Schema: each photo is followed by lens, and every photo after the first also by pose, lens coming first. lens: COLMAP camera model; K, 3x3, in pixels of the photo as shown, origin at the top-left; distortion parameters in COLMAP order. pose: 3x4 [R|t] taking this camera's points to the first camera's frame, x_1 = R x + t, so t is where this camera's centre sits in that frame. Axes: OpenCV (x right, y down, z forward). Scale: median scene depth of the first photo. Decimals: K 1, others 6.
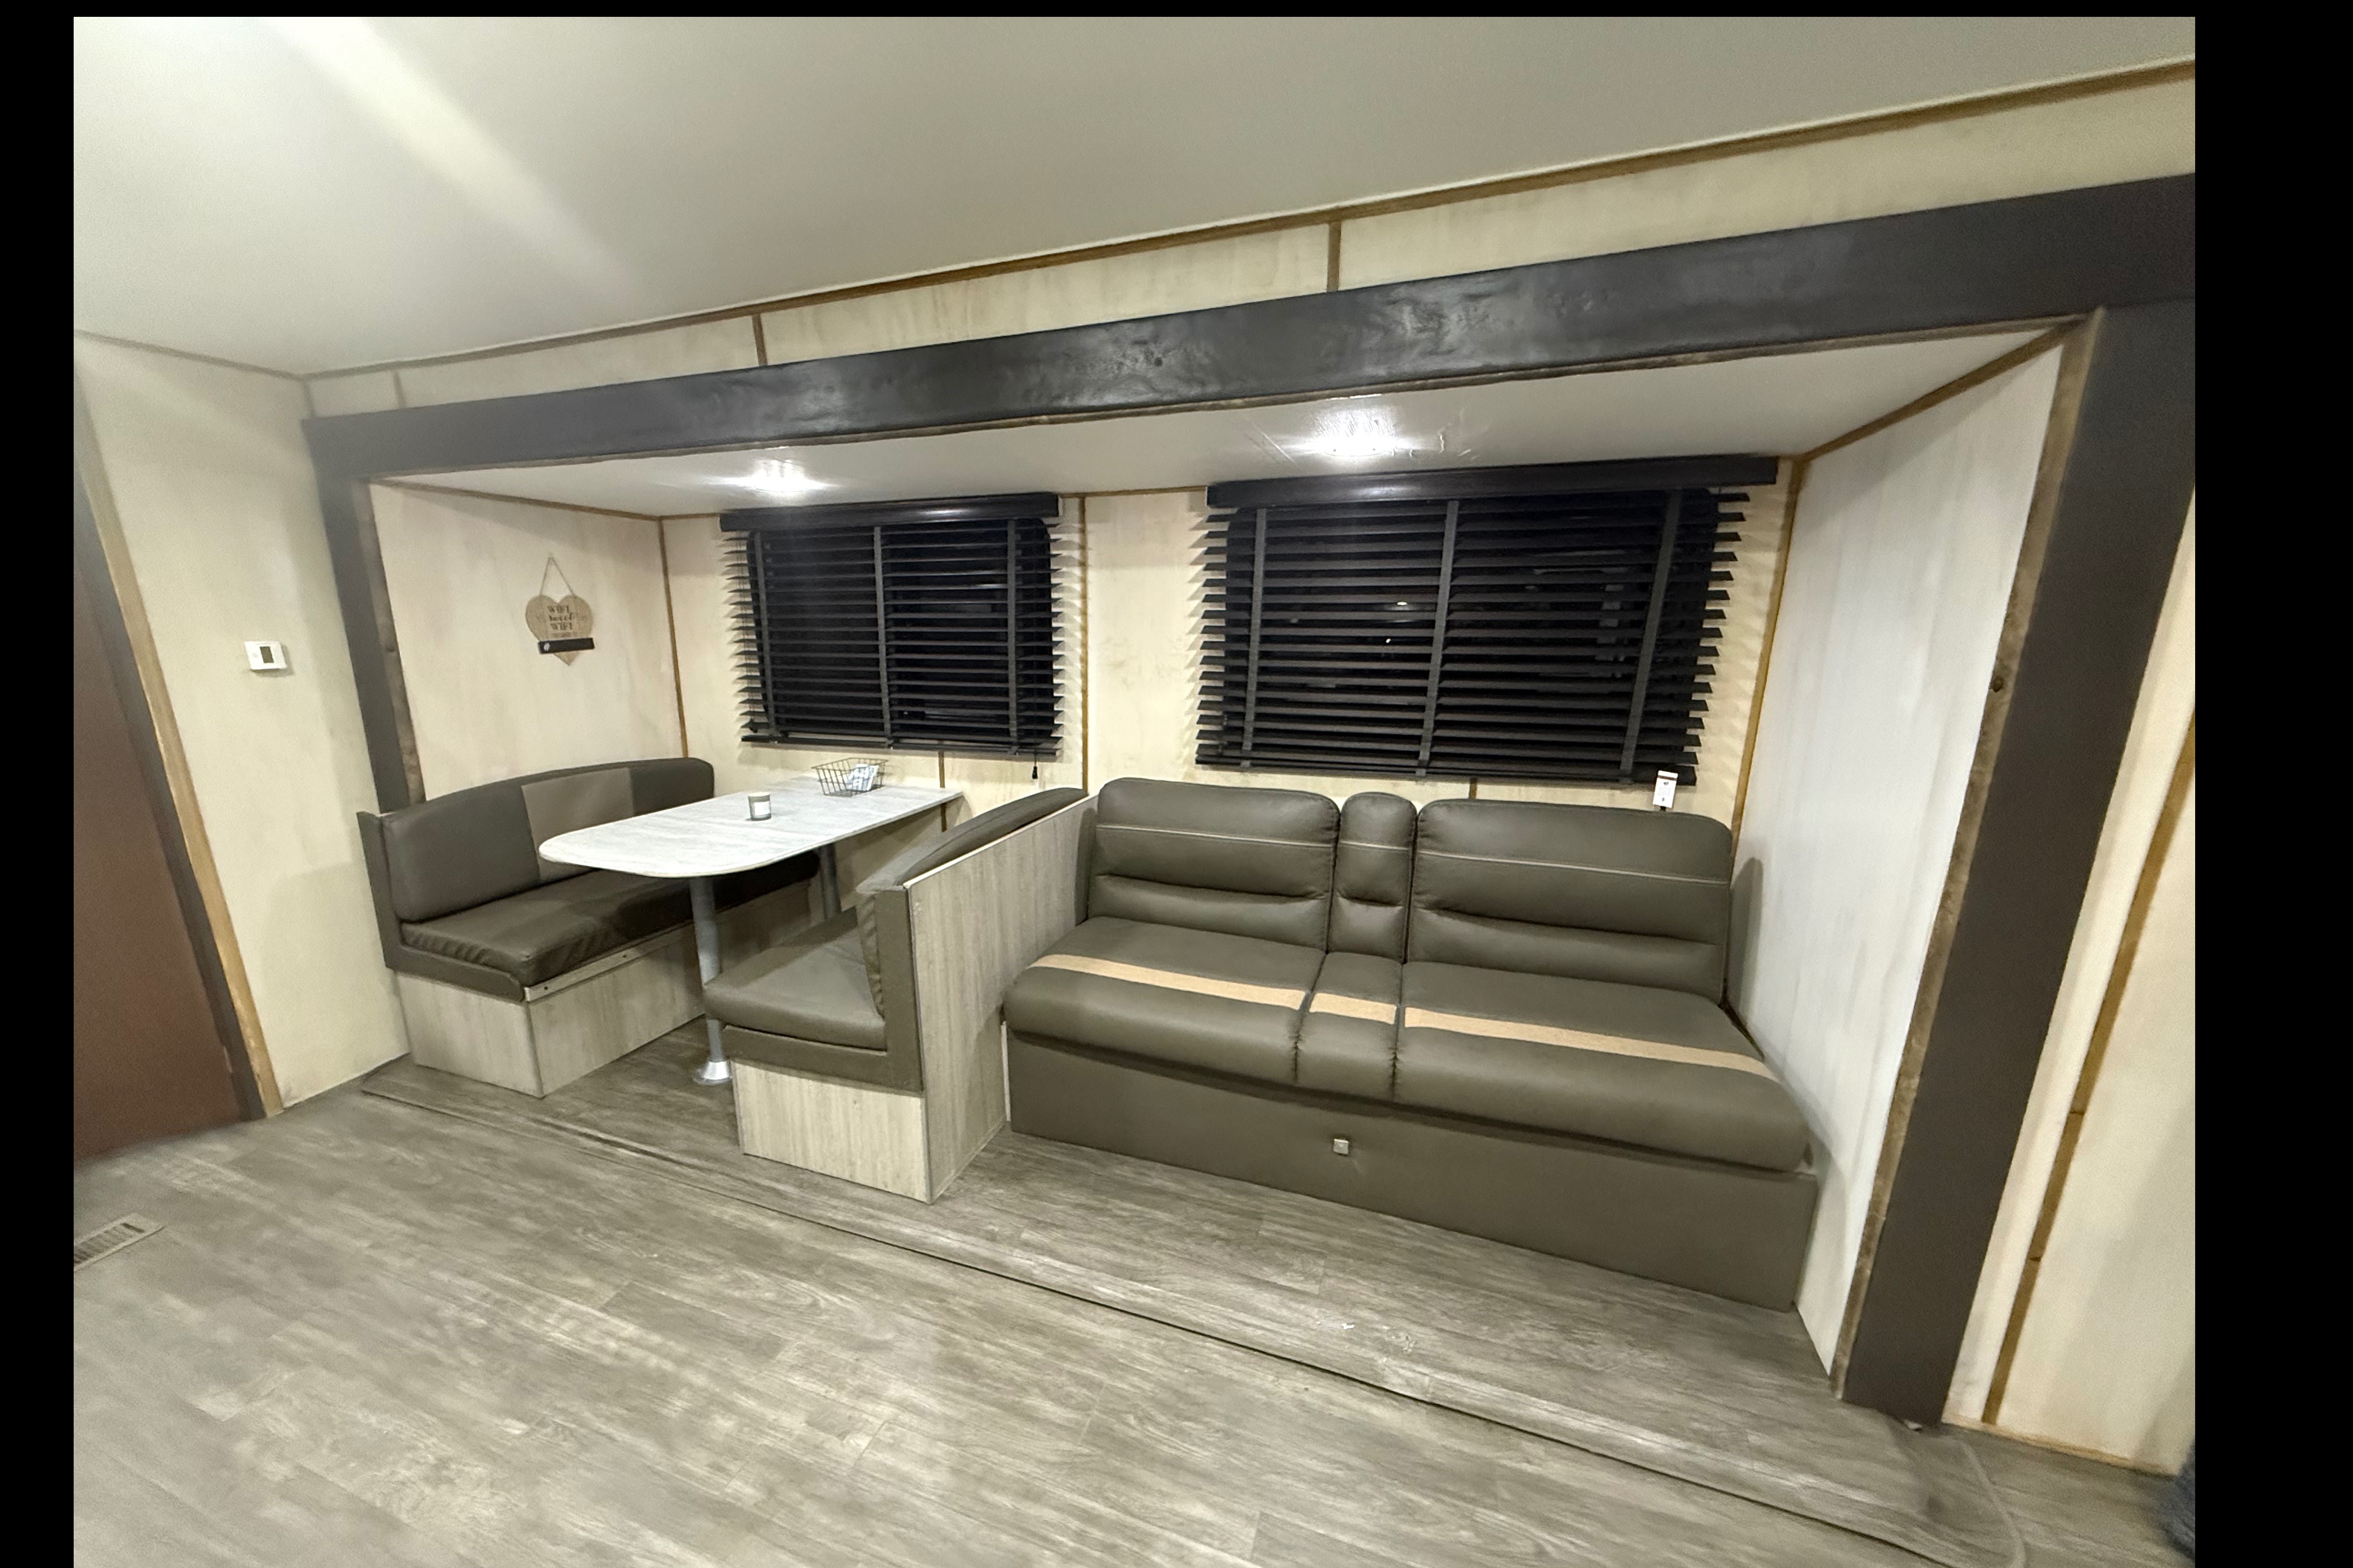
lens RADIAL K [[845.6, 0, 1130.5], [0, 845.6, 812.3], [0, 0, 1]] dist [-0.001520, -0.000242]
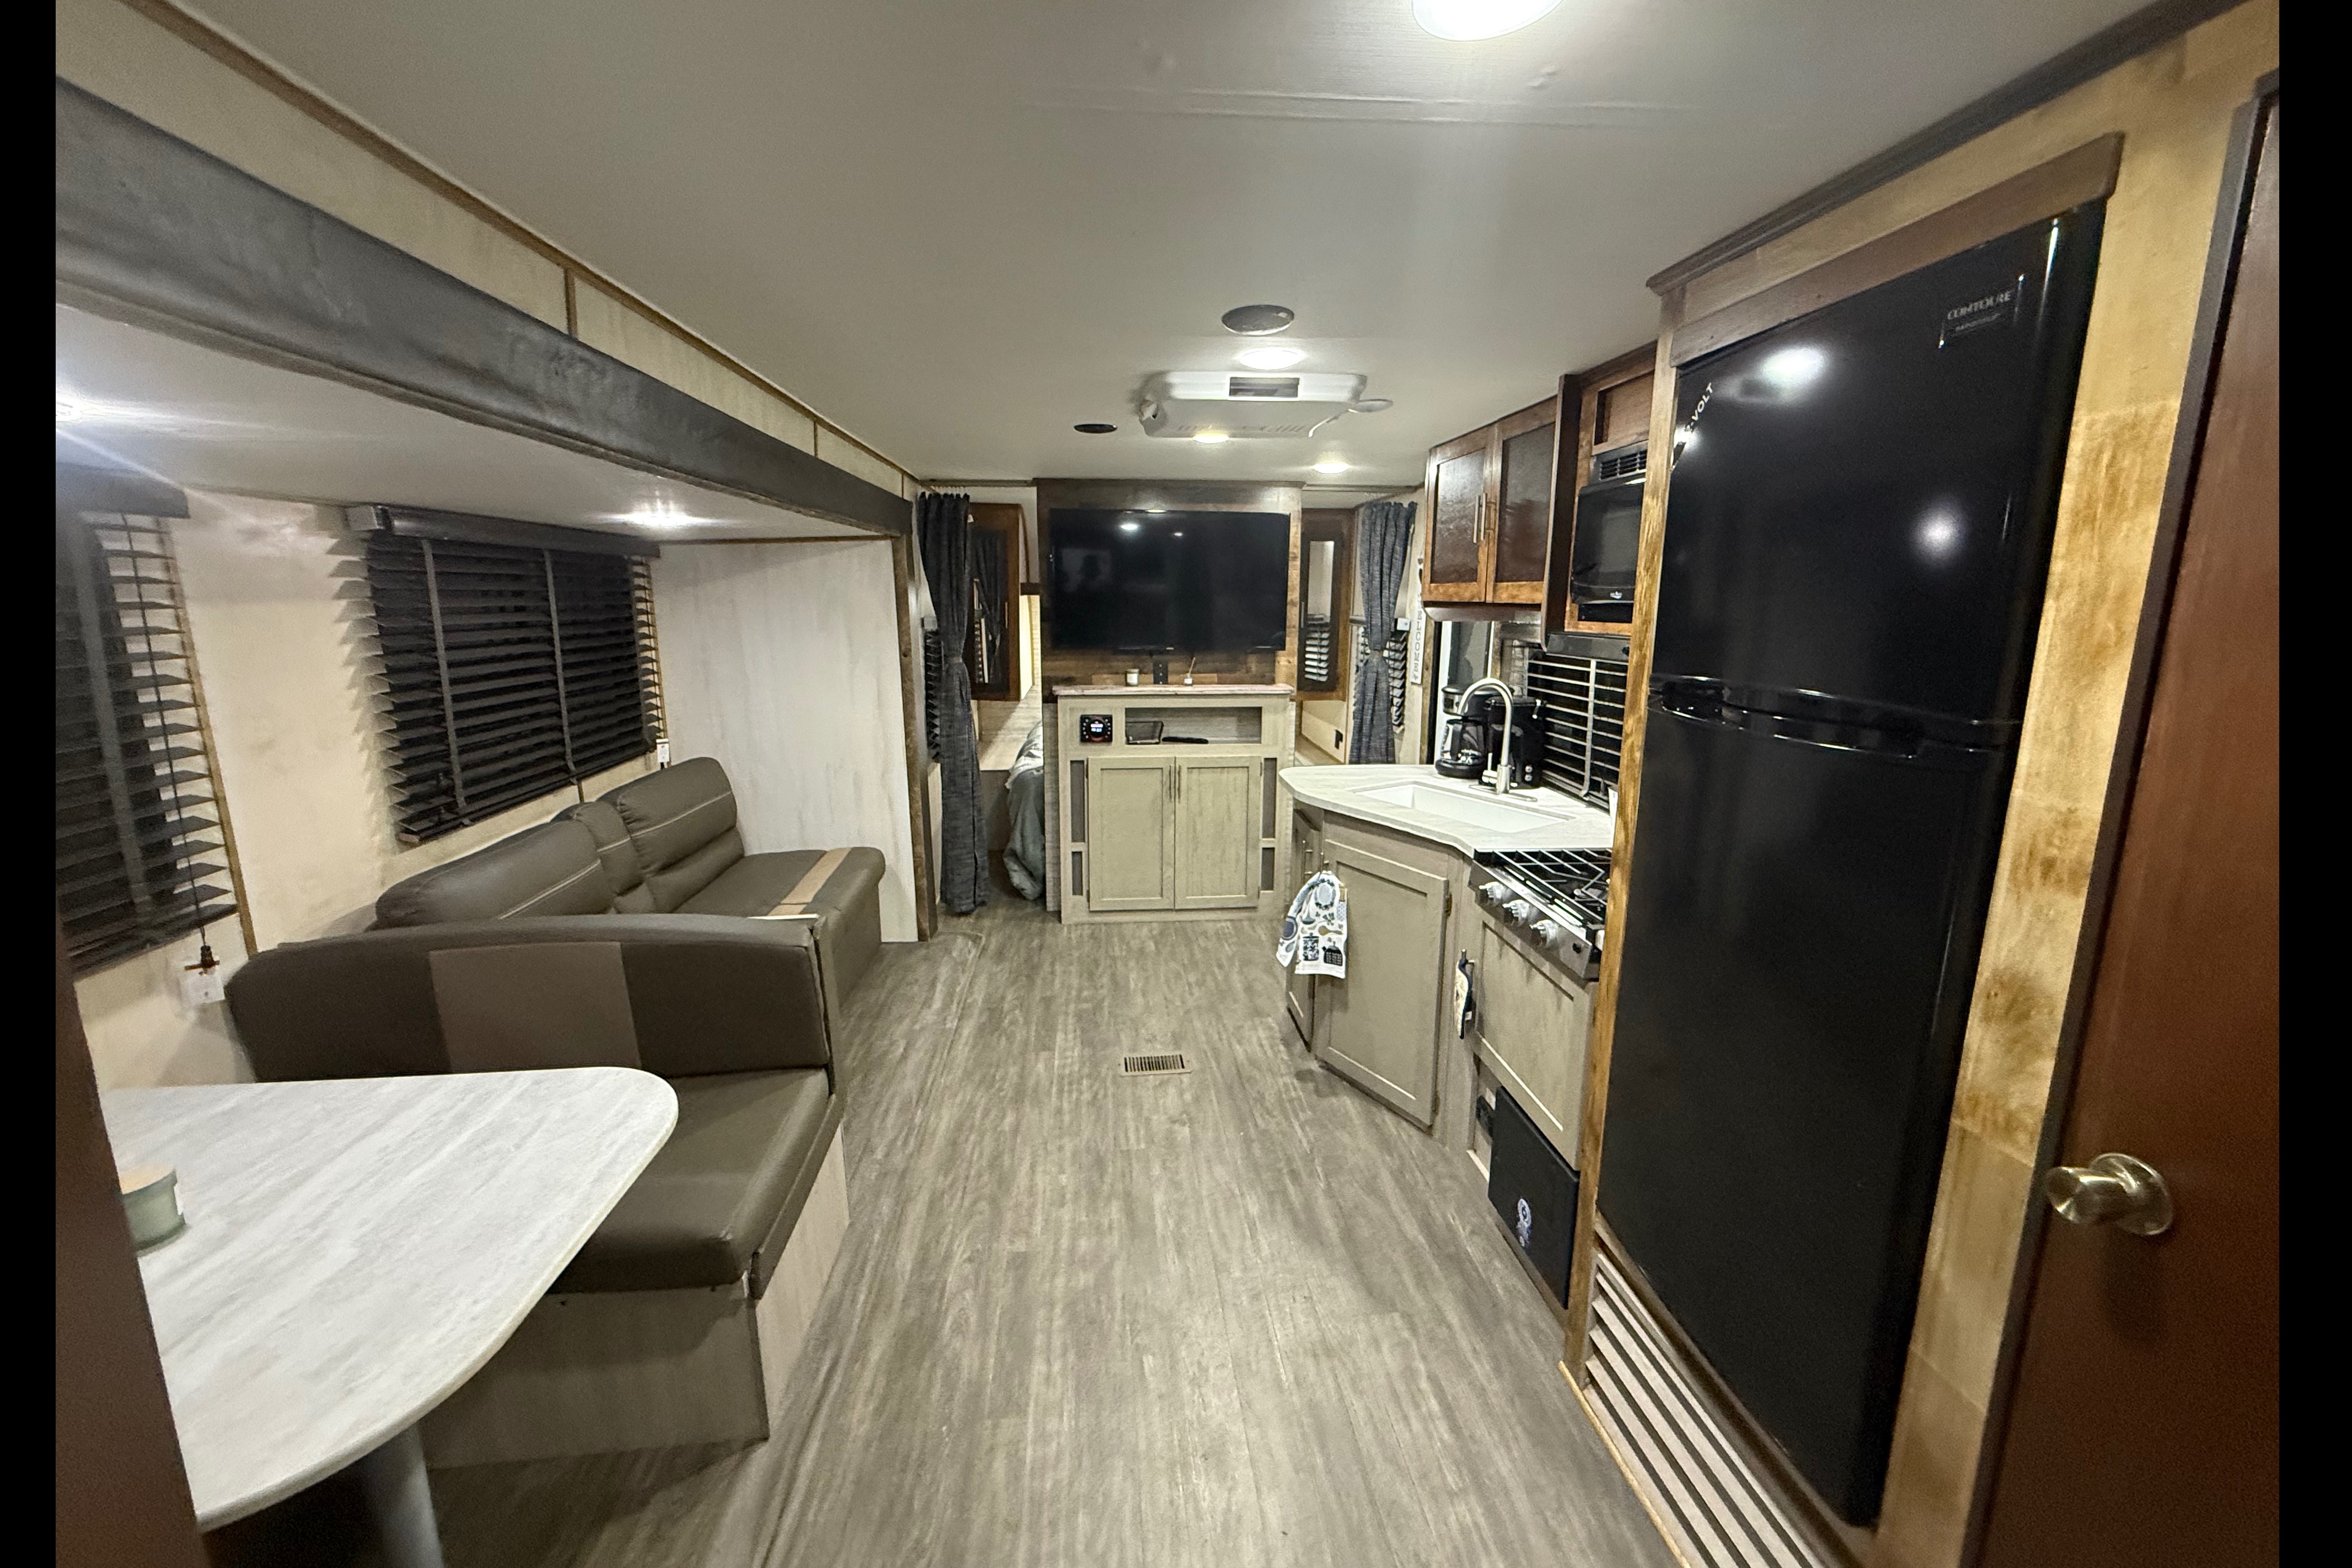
lens RADIAL K [[888.7, 0, 1166.9], [0, 888.7, 755.1], [0, 0, 1]] dist [-0.001721, 0.000032]
pose [[-0.427064, -0.155205, 0.890802, -1.052966], [0.219226, 0.937994, 0.268528, -0.226375], [-0.877244, 0.309966, -0.366558, 0.727882]]
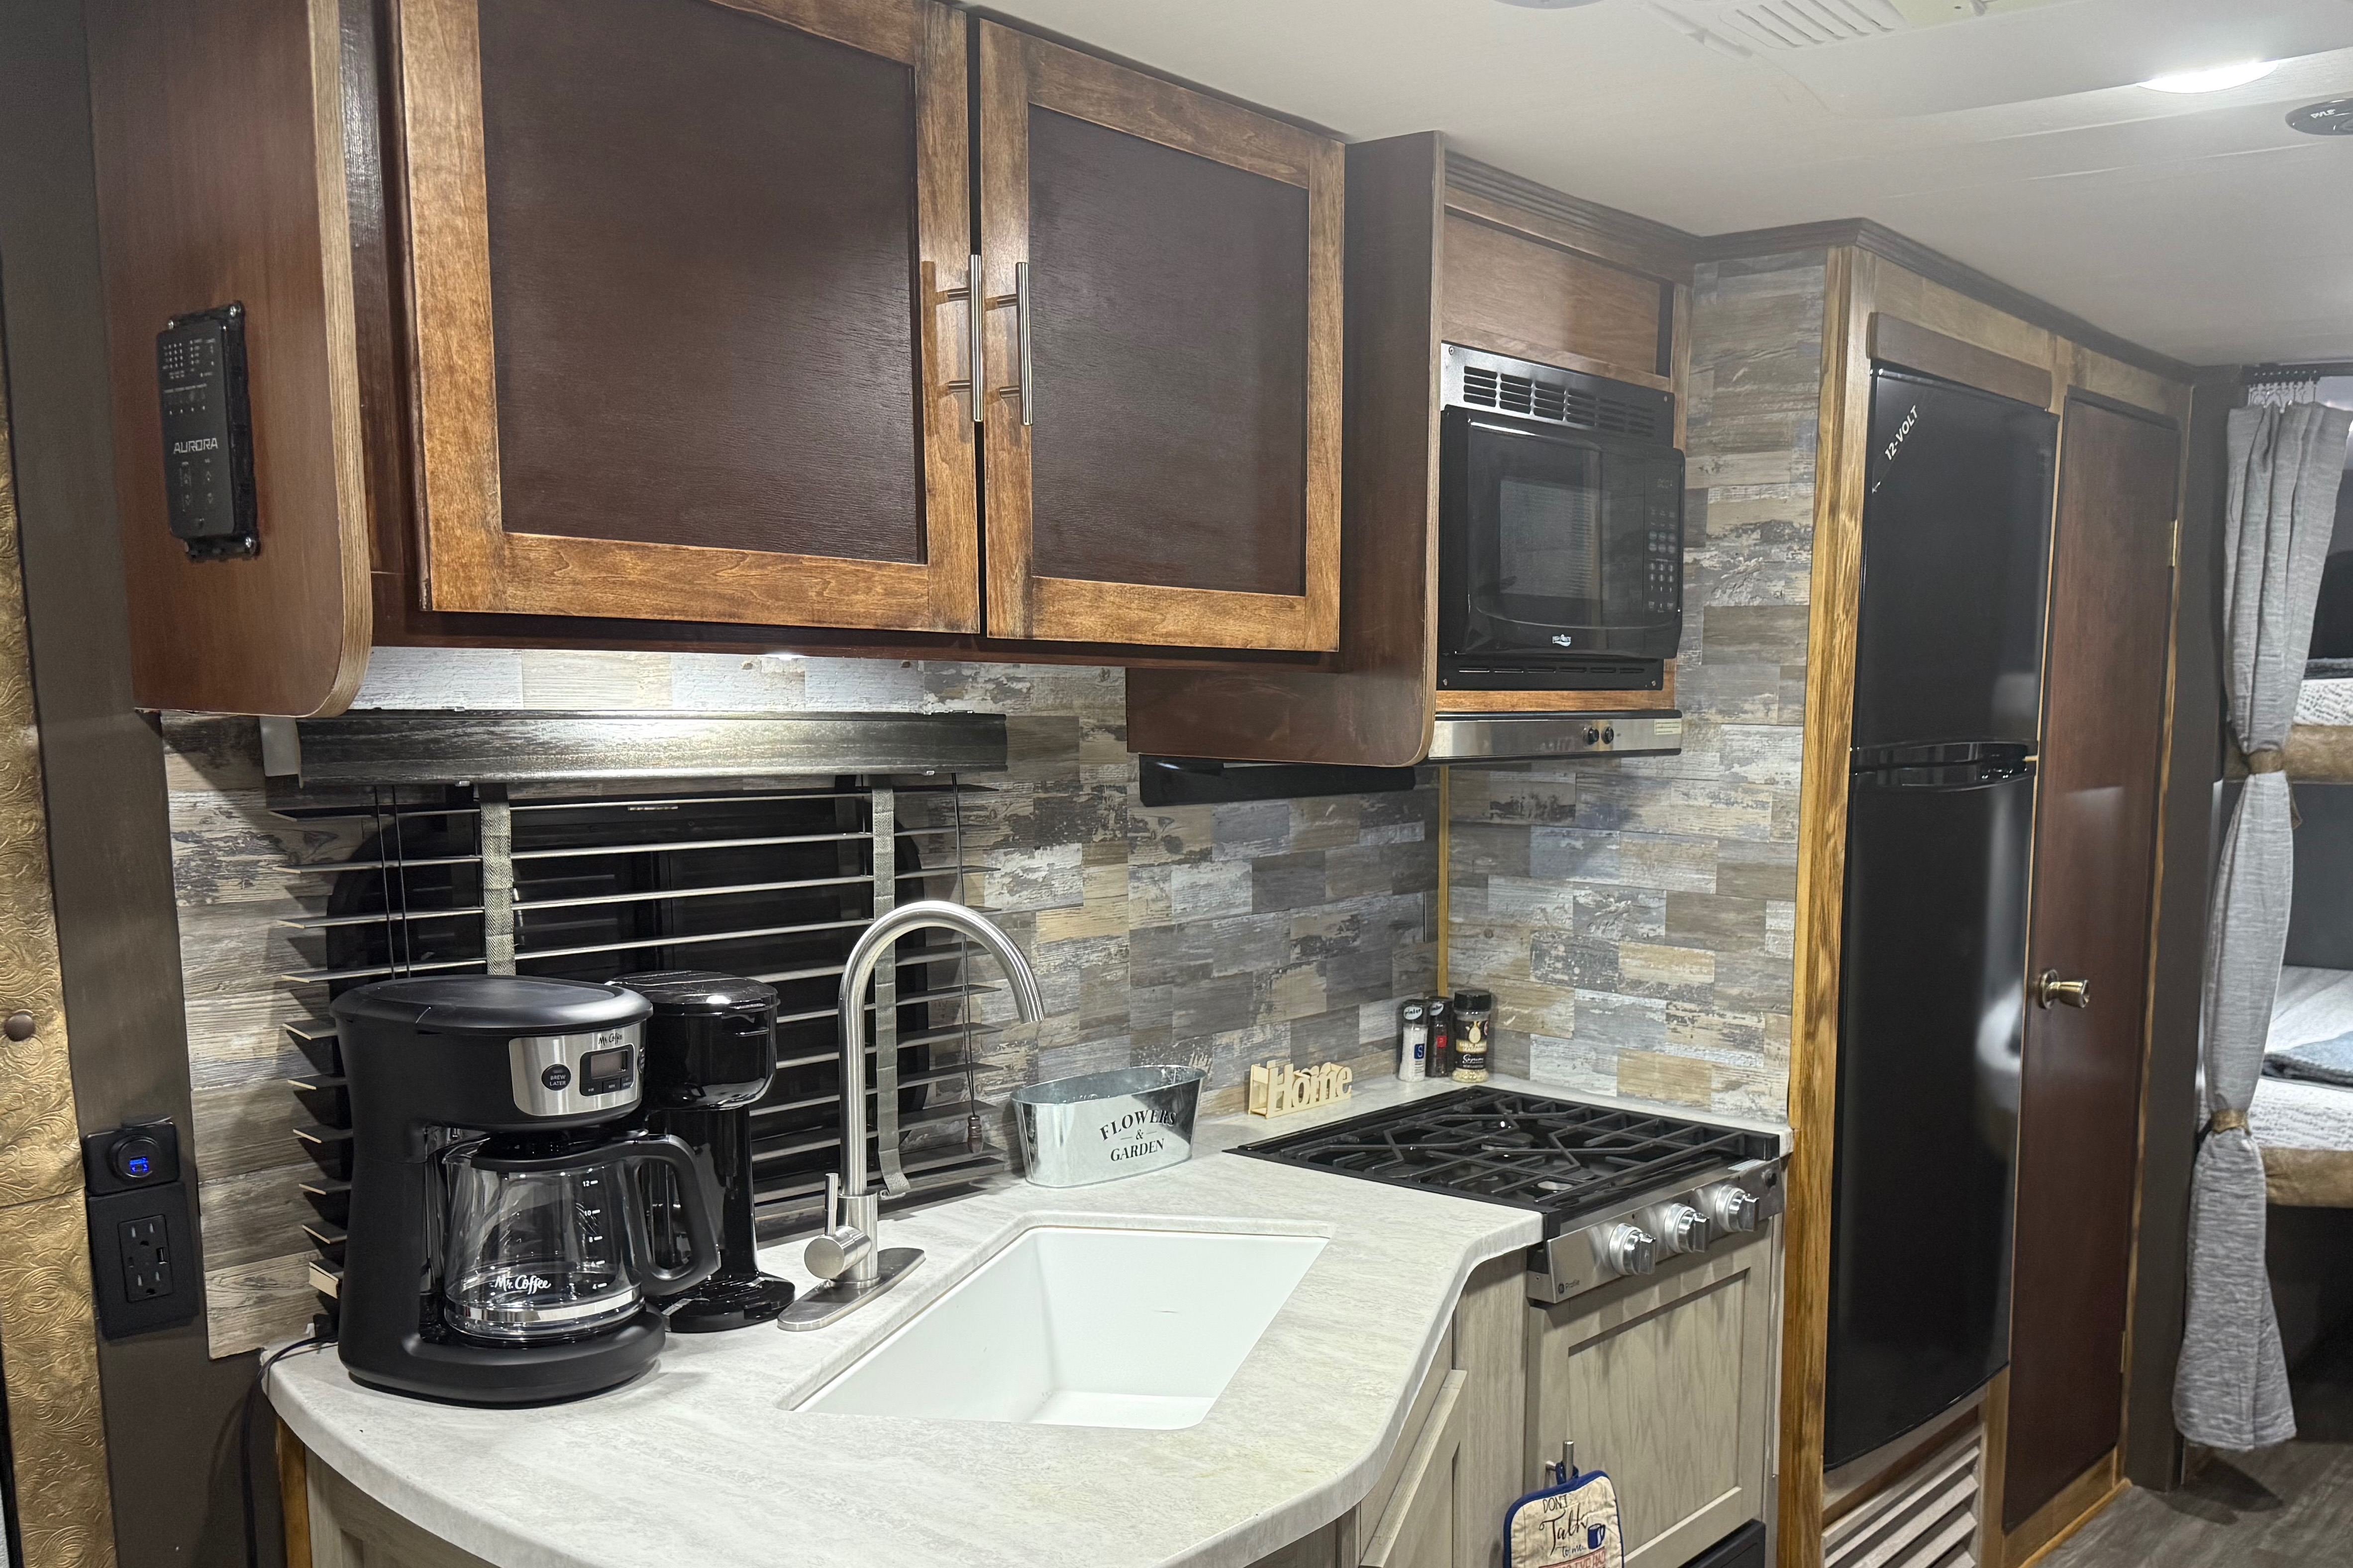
lens RADIAL K [[1981.1, 0, 1412.0], [0, 1981.1, 970.9], [0, 0, 1]] dist [0.167581, -0.317897]
pose [[-0.293772, 0.134936, -0.946304, 0.496788], [-0.244198, 0.946541, 0.210779, -0.094422], [0.924157, 0.293007, -0.245116, 0.263840]]
